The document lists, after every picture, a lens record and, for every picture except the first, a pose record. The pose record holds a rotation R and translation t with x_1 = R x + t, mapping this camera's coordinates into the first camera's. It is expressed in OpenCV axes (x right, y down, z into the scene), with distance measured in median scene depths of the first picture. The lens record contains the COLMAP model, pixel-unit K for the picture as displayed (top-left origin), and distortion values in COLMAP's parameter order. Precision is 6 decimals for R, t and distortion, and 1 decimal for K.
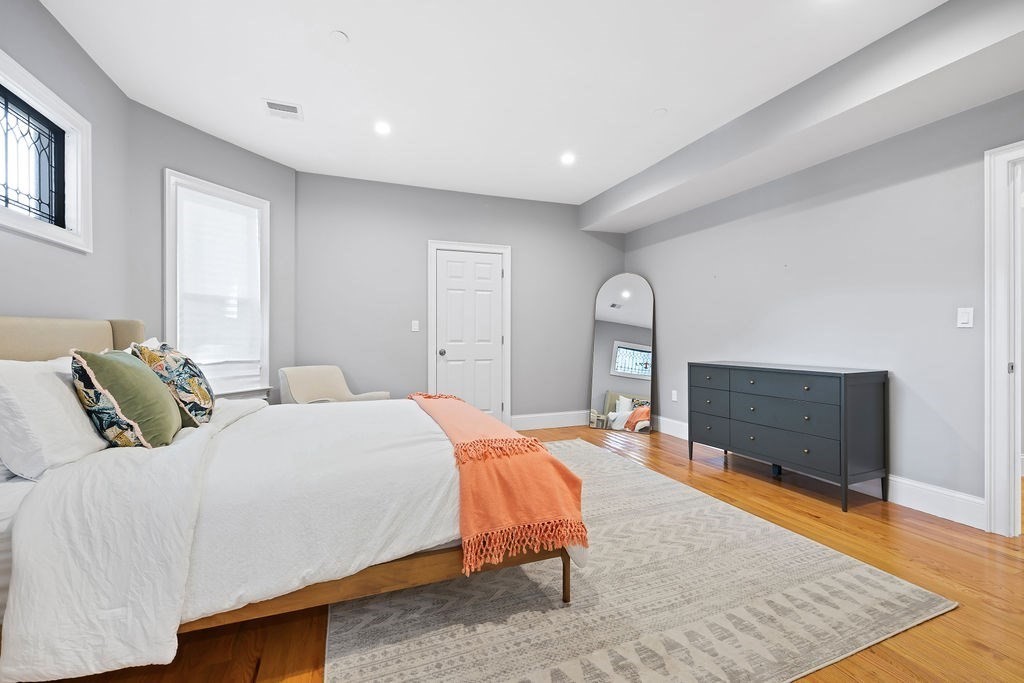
lens RADIAL K [[430.2, 0, 507.2], [0, 430.2, 334.8], [0, 0, 1]] dist [-0.000819, 0.000443]
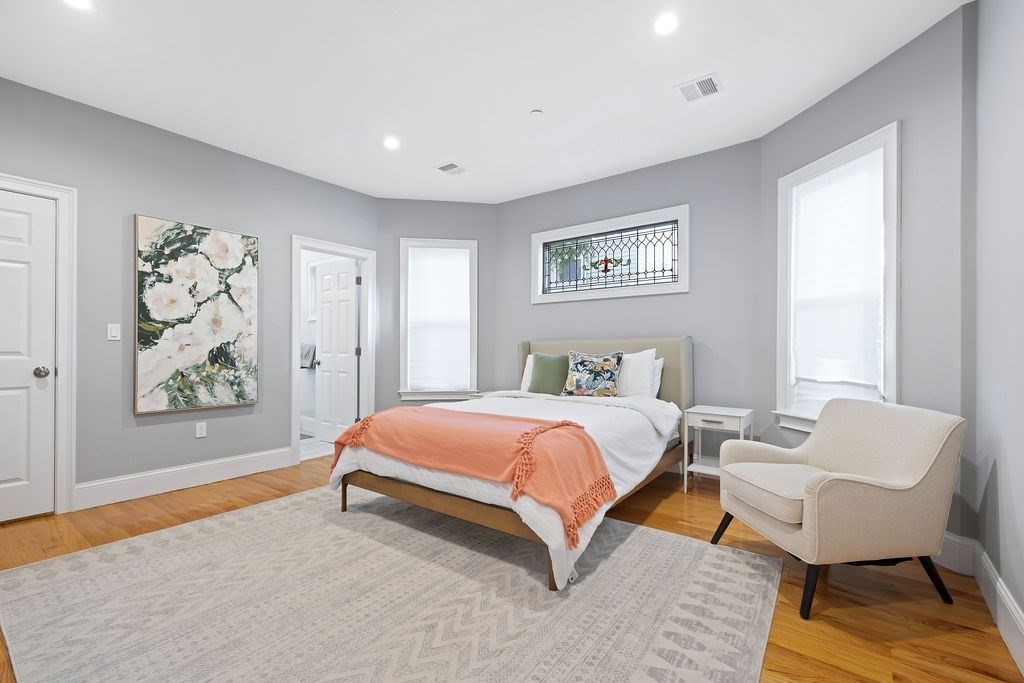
lens RADIAL K [[454.2, 0, 518.9], [0, 454.2, 347.9], [0, 0, 1]] dist [-0.001684, 0.001117]
pose [[-0.845362, -0.006320, -0.534157, 0.352660], [-0.002845, 0.999969, -0.007328, 0.016261], [0.534187, -0.004675, -0.845354, 1.971338]]
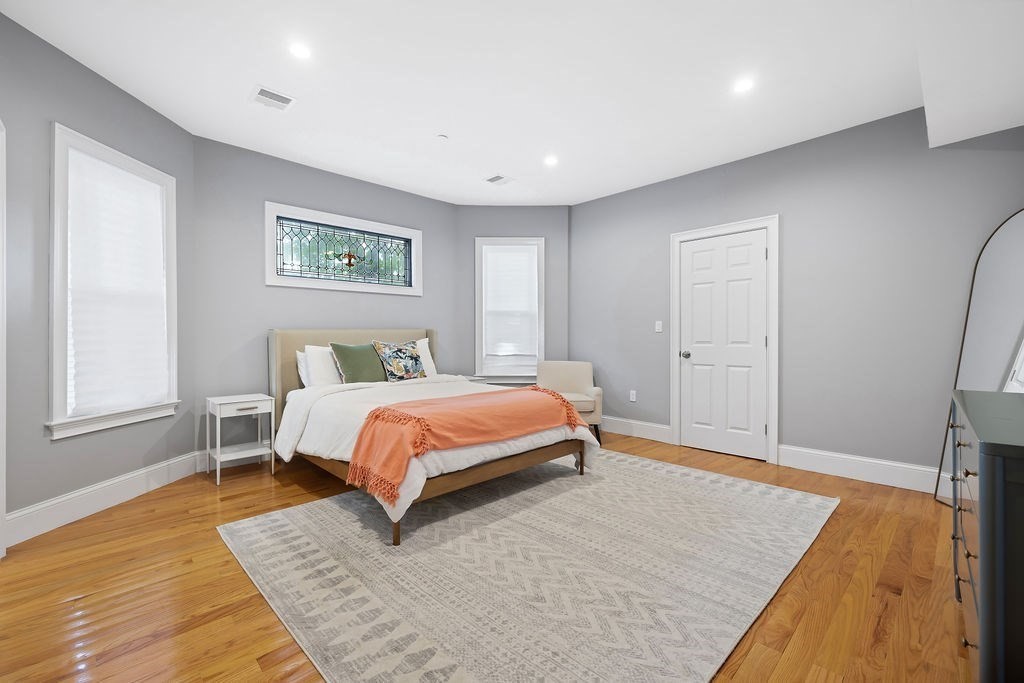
lens RADIAL K [[430.2, 0, 512.7], [0, 430.2, 341.7], [0, 0, 1]] dist [-0.000819, 0.000443]
pose [[0.400228, 0.006463, -0.916393, 1.021432], [0.004004, 0.999953, 0.008801, 0.007446], [0.916407, -0.007191, 0.400183, 0.578127]]
